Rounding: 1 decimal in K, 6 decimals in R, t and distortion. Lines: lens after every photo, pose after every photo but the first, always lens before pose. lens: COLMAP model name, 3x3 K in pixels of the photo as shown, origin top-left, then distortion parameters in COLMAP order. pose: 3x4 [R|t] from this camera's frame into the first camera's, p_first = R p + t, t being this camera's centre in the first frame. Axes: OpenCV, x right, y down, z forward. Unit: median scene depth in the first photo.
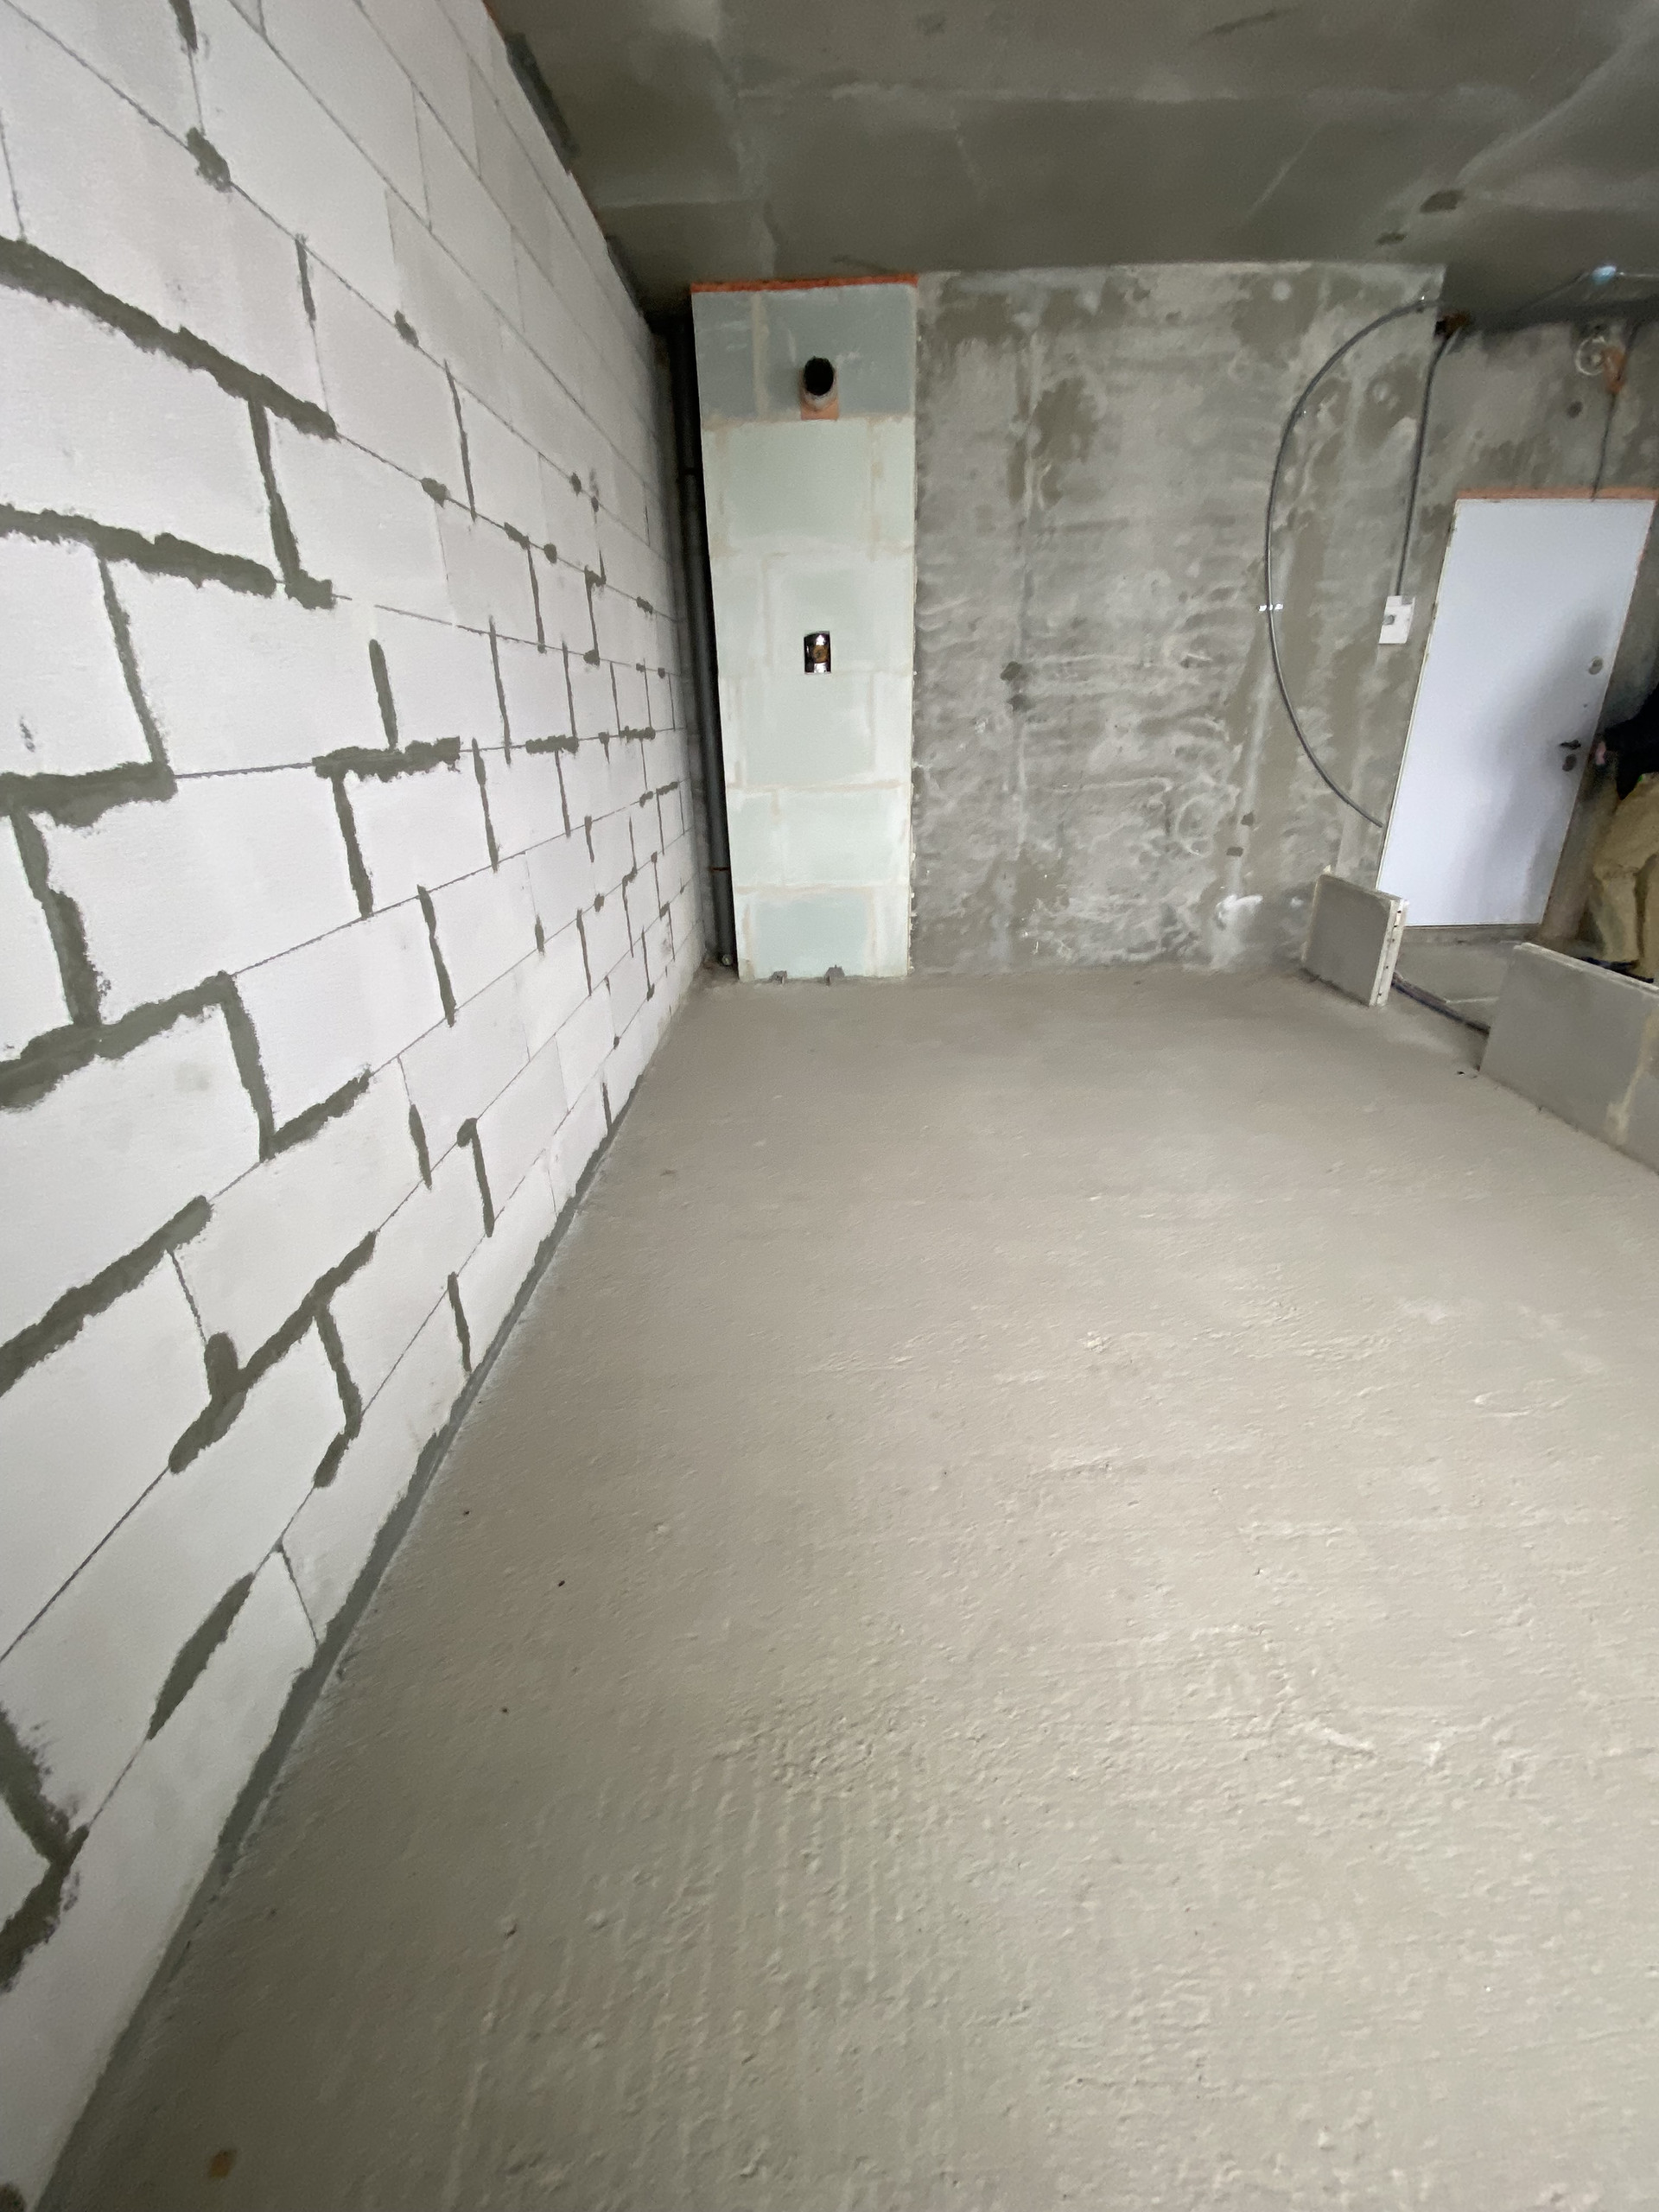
lens RADIAL K [[880.6, 0, 834.8], [0, 880.6, 1114.1], [0, 0, 1]] dist [0.001466, -0.013191]
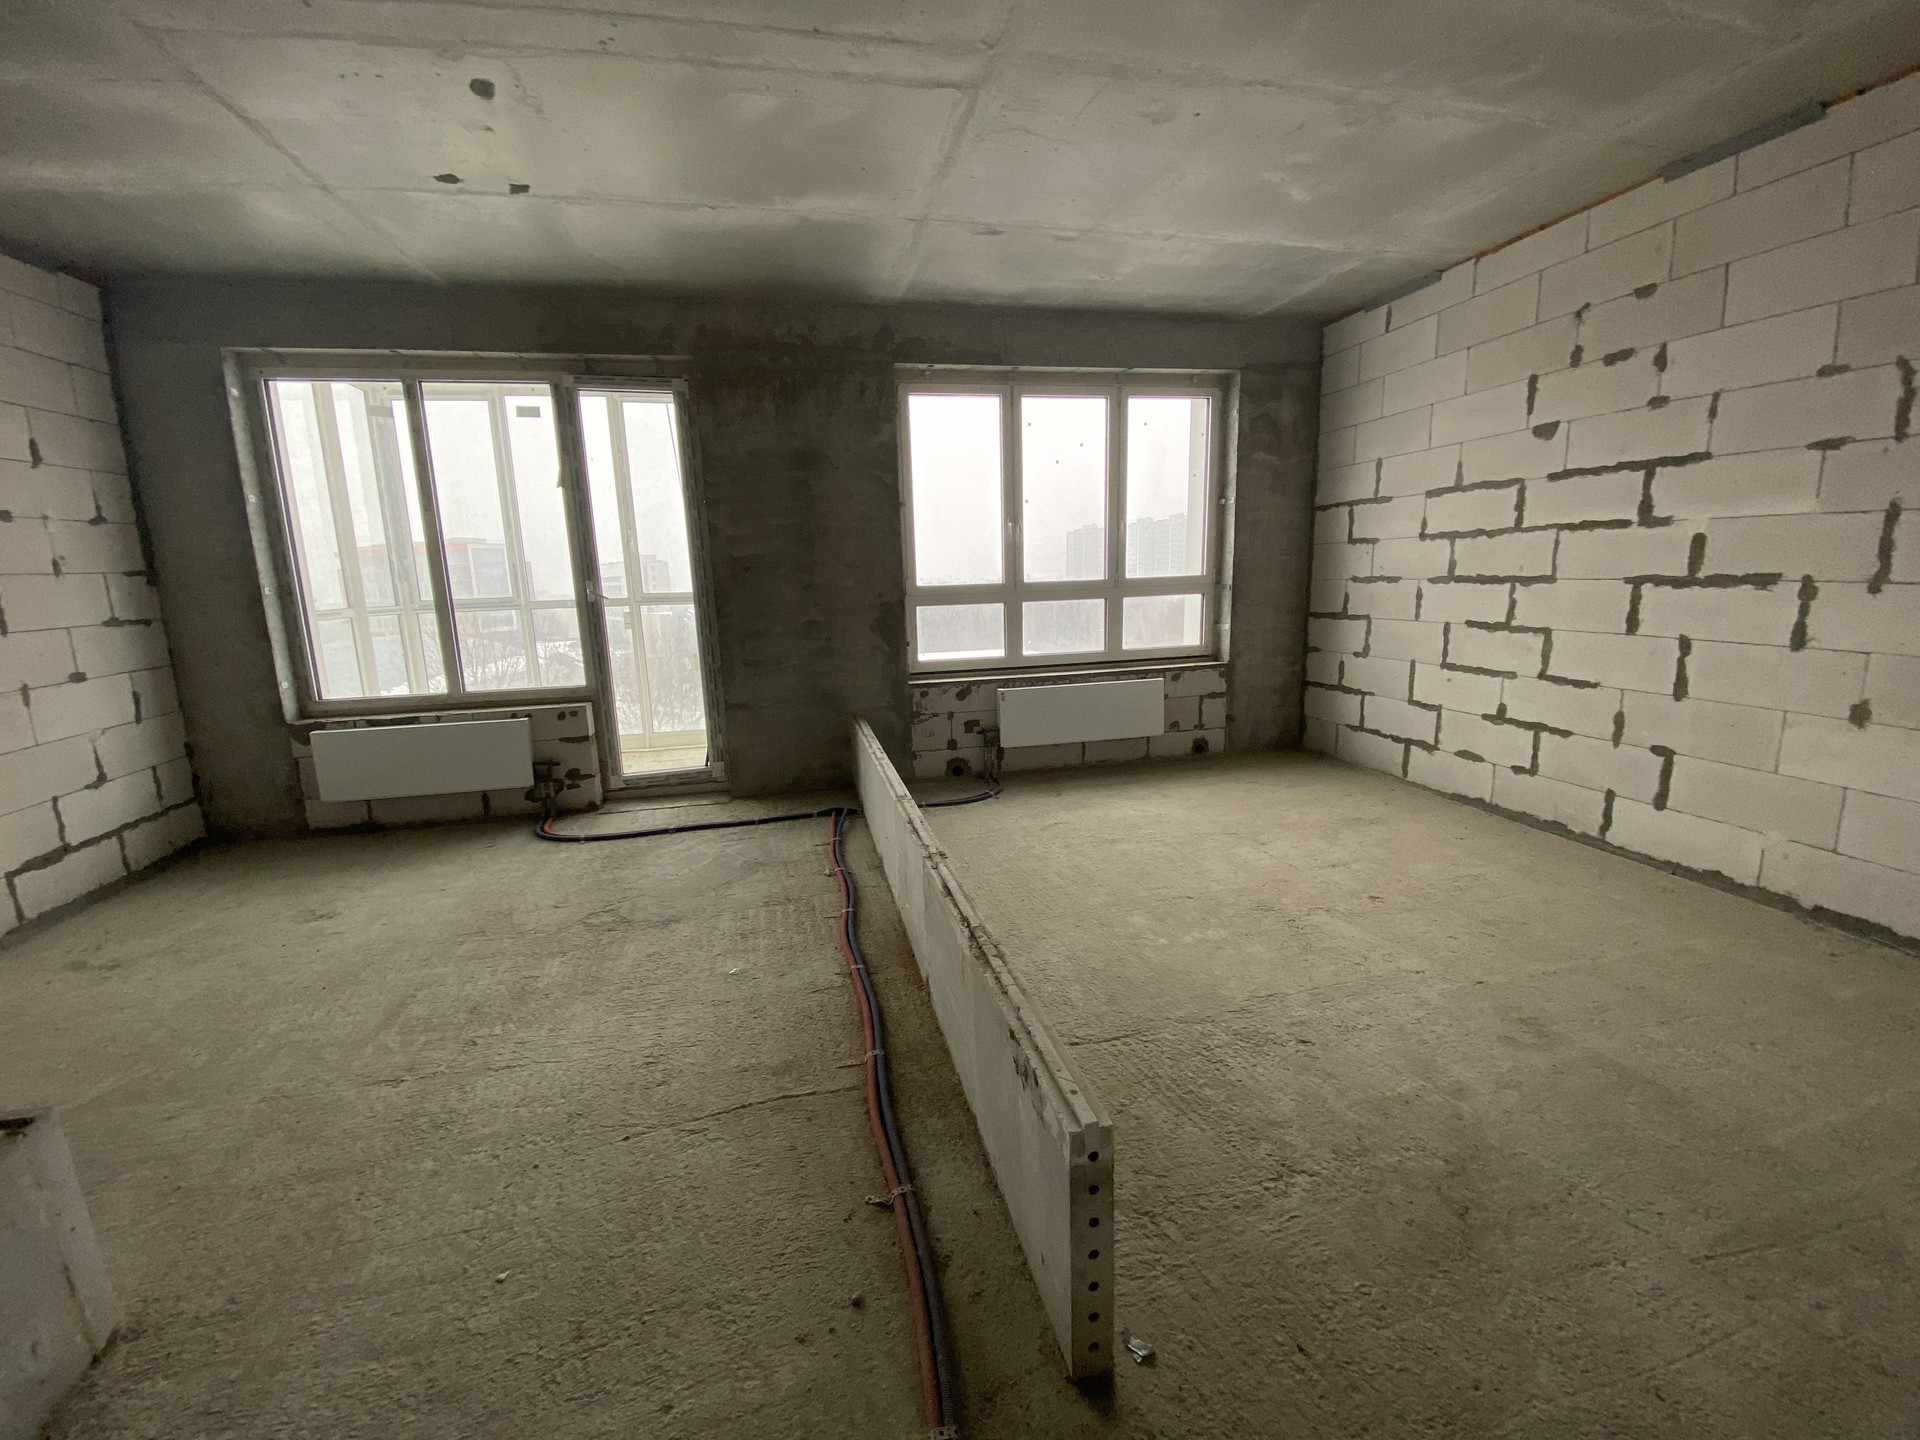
lens RADIAL K [[795.8, 0, 960.0], [0, 795.8, 720.0], [0, 0, 1]] dist [0.028639, -0.020932]
pose [[-0.970749, 0.092193, -0.221691, 0.731312], [-0.049157, 0.827465, 0.559361, -0.465668], [0.235011, 0.553897, -0.798729, 0.959161]]
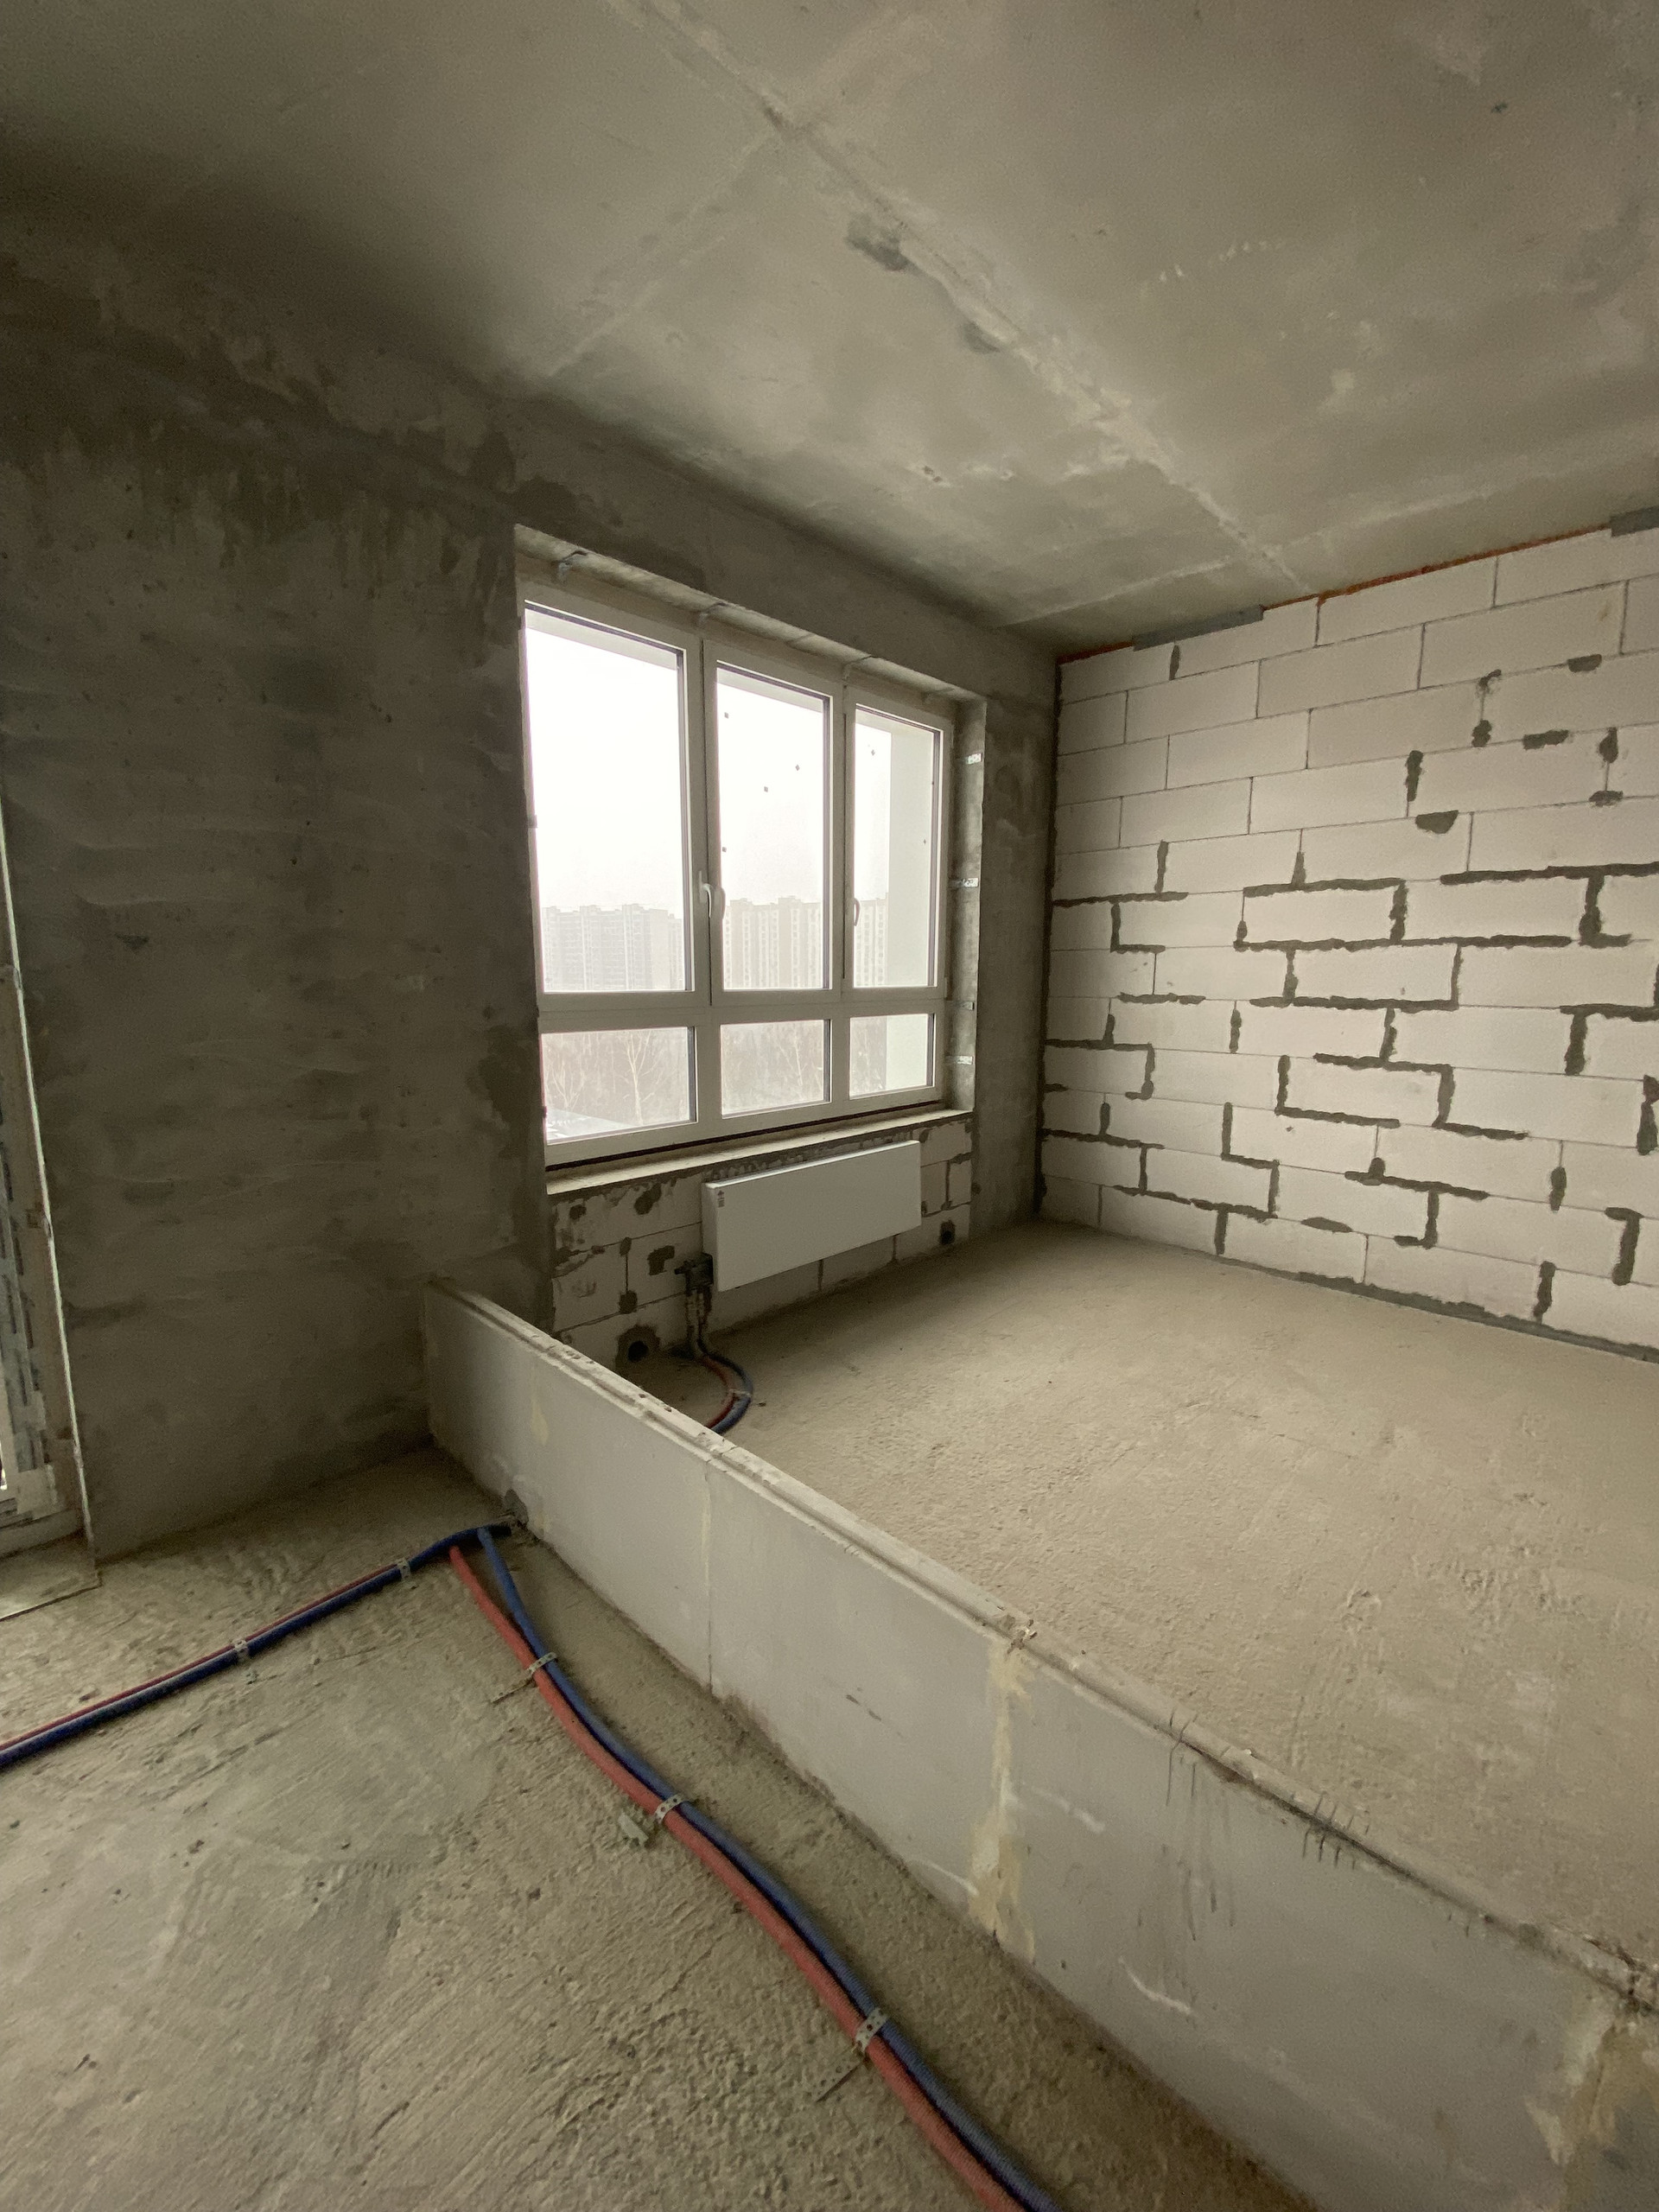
lens RADIAL K [[892.9, 0, 840.5], [0, 892.9, 1102.3], [0, 0, 1]] dist [0.018552, -0.019385]
pose [[-0.687008, 0.124049, -0.715983, 0.853343], [-0.286385, 0.859346, 0.423683, -0.216420], [0.667835, 0.496121, -0.554852, 0.389927]]
